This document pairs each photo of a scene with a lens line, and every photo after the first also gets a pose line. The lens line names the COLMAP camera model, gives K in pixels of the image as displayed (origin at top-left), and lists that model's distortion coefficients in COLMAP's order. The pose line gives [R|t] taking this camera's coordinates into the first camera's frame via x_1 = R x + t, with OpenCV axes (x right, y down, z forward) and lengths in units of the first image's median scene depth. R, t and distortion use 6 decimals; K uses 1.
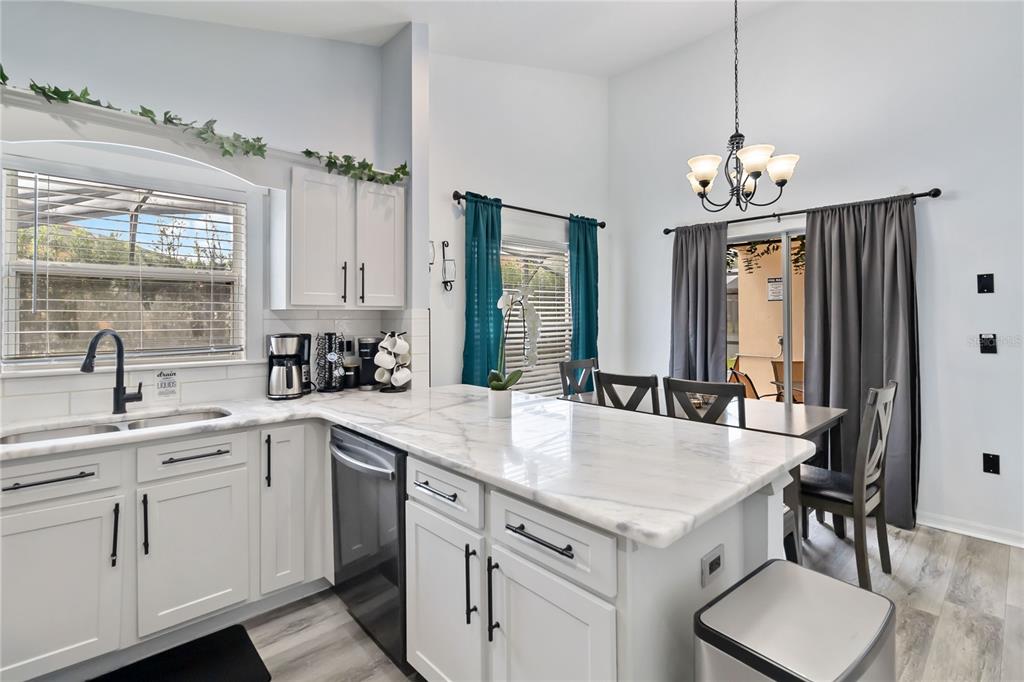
lens RADIAL K [[479.8, 0, 513.3], [0, 479.8, 314.6], [0, 0, 1]] dist [0.001592, 0.000165]
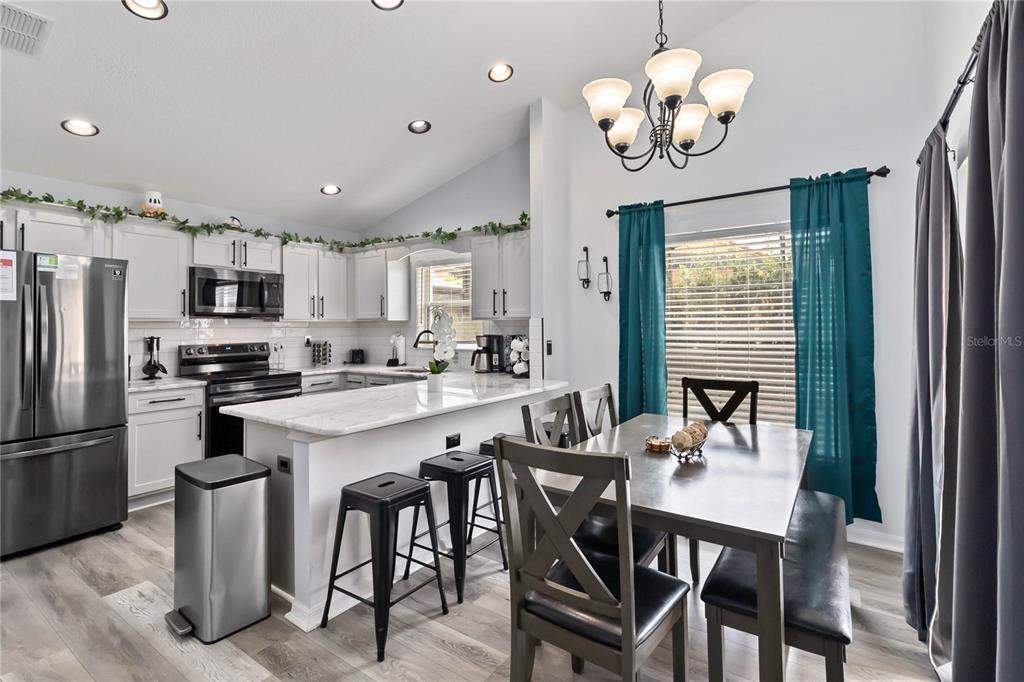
lens RADIAL K [[459.6, 0, 513.6], [0, 459.6, 329.6], [0, 0, 1]] dist [-0.003276, -0.000339]
pose [[0.201698, 0.007093, -0.979422, 1.248695], [-0.000338, 0.999974, 0.007173, 0.011058], [0.979448, -0.001116, 0.201696, 0.831759]]
